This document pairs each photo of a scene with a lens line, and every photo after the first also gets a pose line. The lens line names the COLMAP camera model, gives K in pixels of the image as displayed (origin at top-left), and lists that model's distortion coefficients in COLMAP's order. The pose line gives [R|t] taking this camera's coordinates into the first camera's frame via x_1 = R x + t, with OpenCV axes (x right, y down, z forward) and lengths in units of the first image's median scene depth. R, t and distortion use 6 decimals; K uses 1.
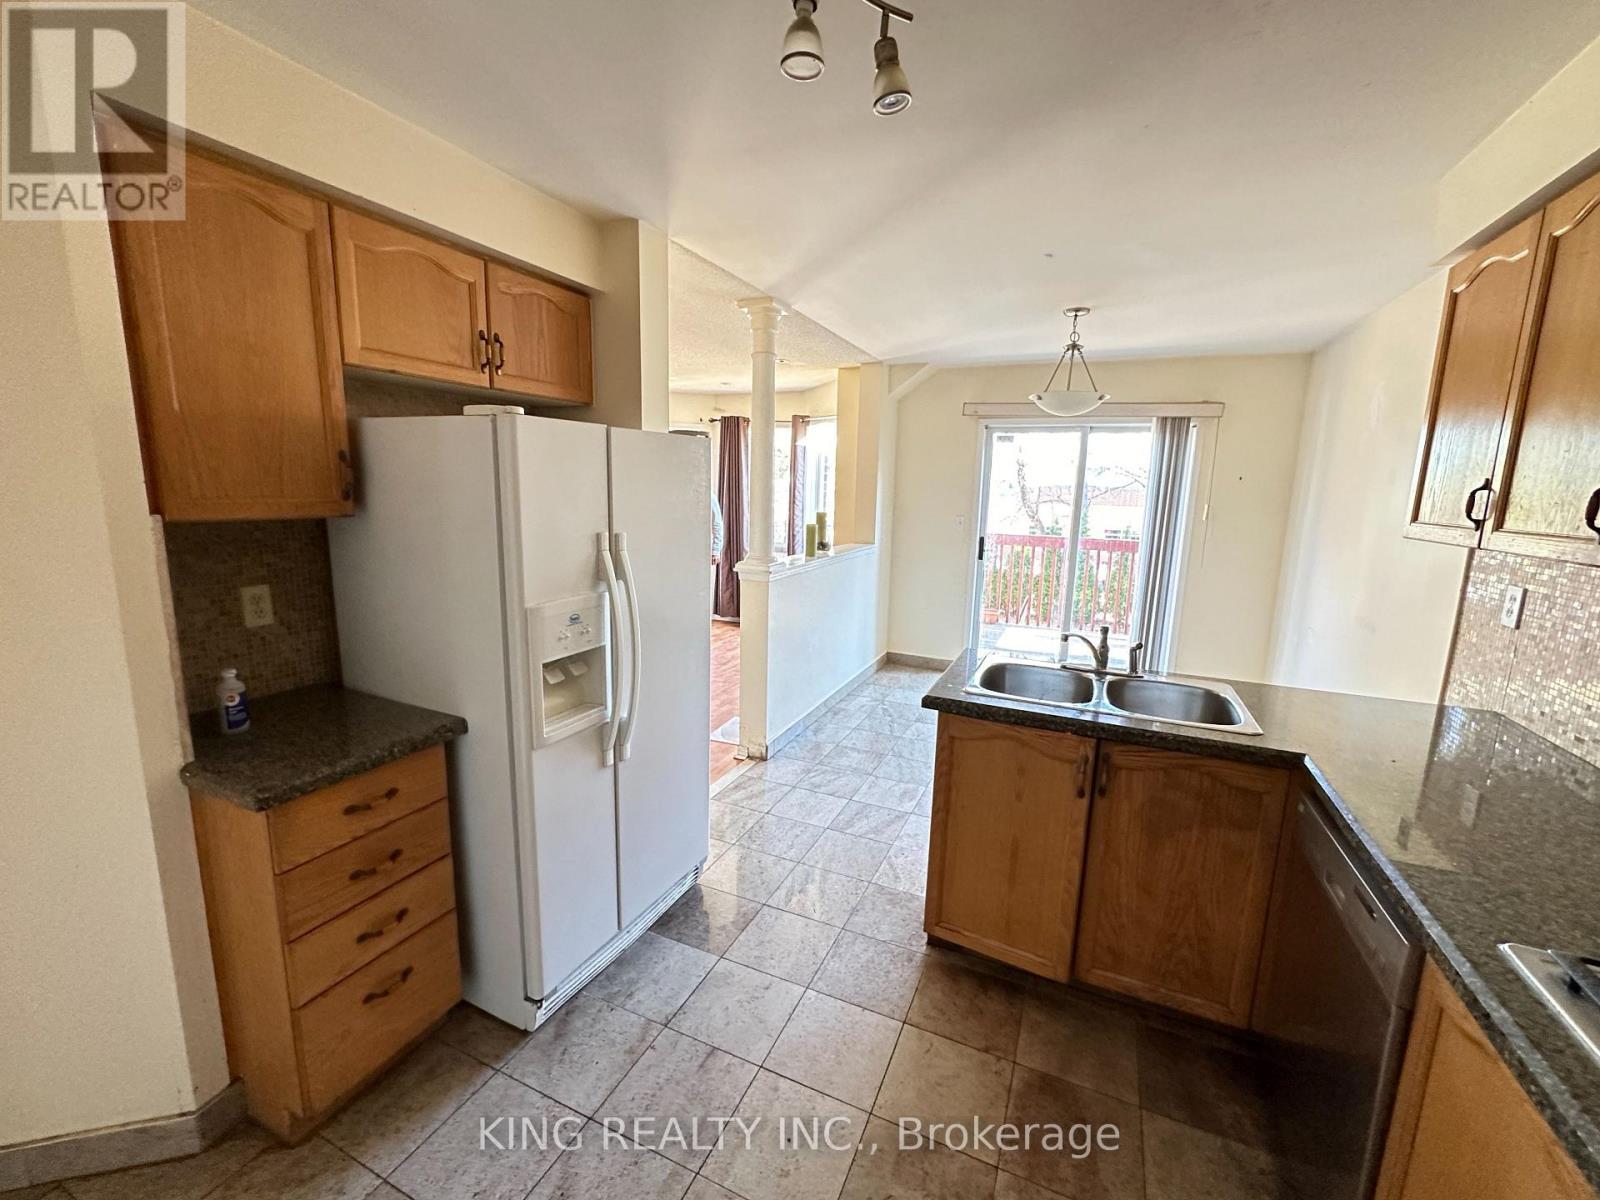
lens RADIAL K [[660.8, 0, 801.2], [0, 660.8, 603.1], [0, 0, 1]] dist [-0.002675, -0.000183]
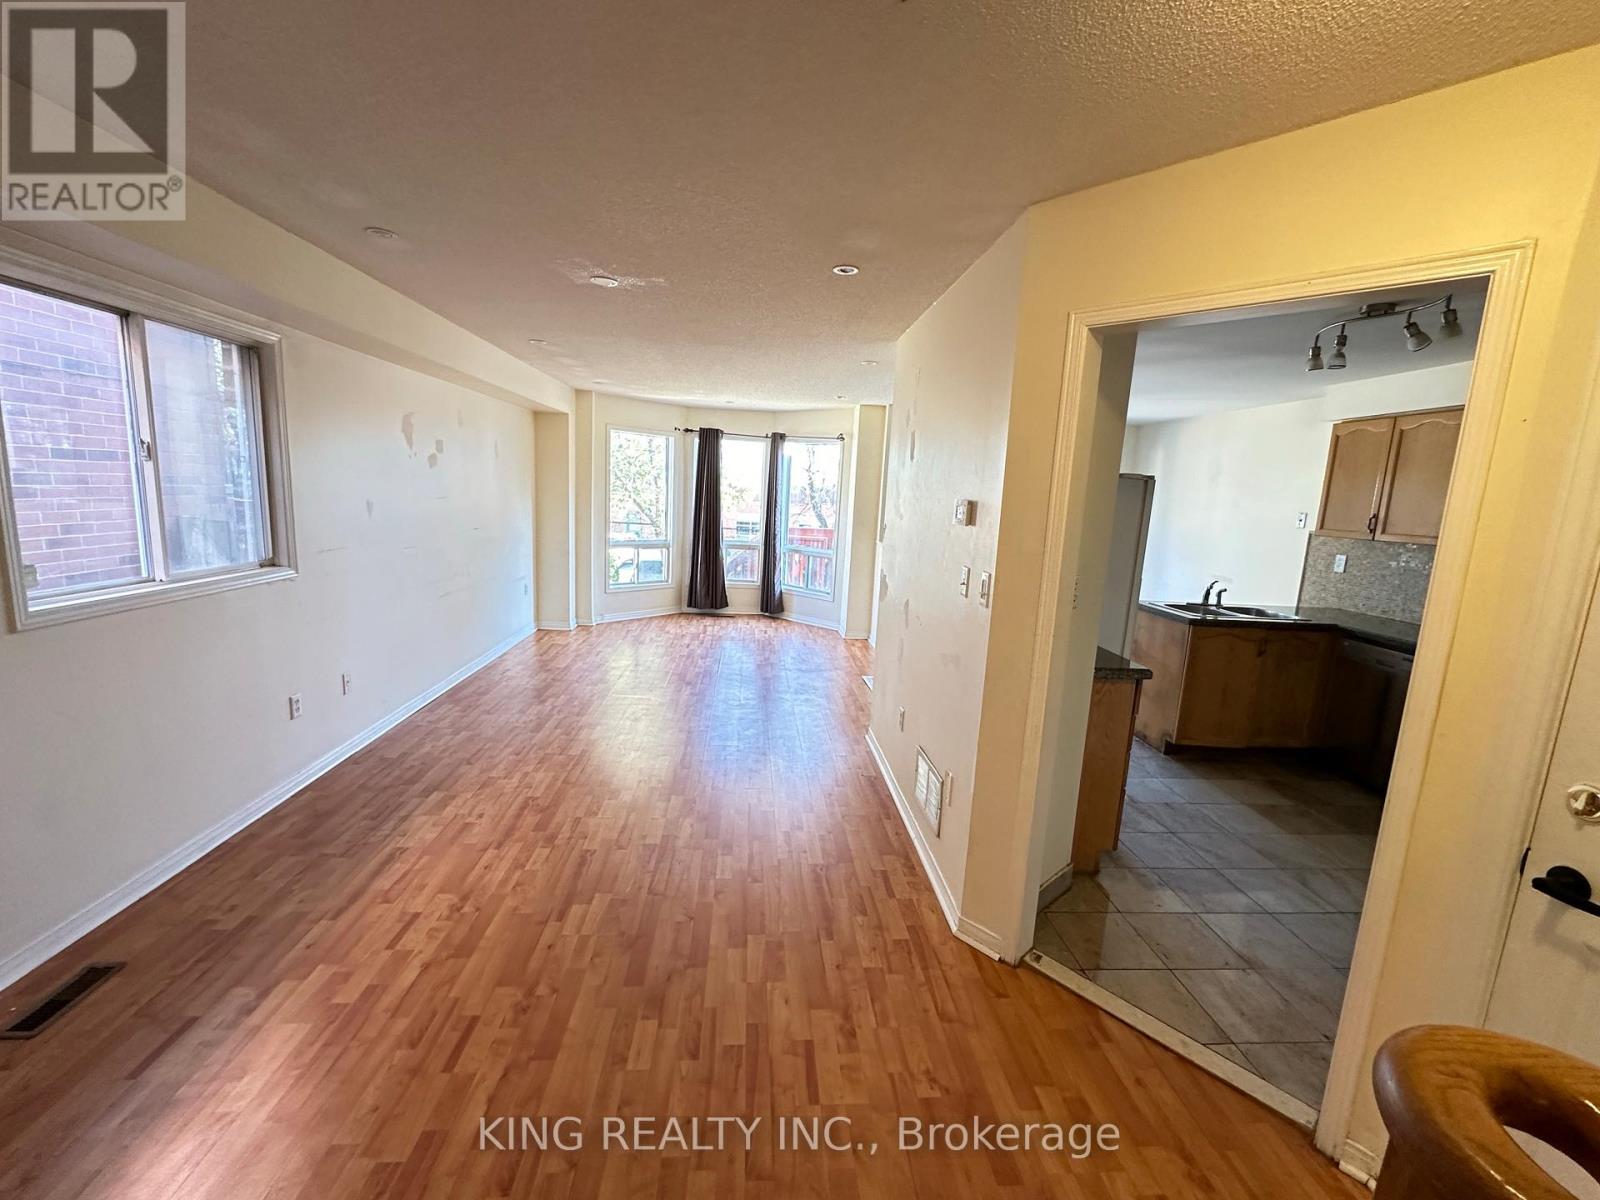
lens RADIAL K [[661.8, 0, 800.0], [0, 661.8, 600.0], [0, 0, 1]] dist [-0.001763, 0.000347]
pose [[0.878526, -0.057182, 0.474259, -1.826578], [0.055457, 0.998305, 0.017637, -0.014419], [-0.474464, 0.010807, 0.880209, -0.196462]]
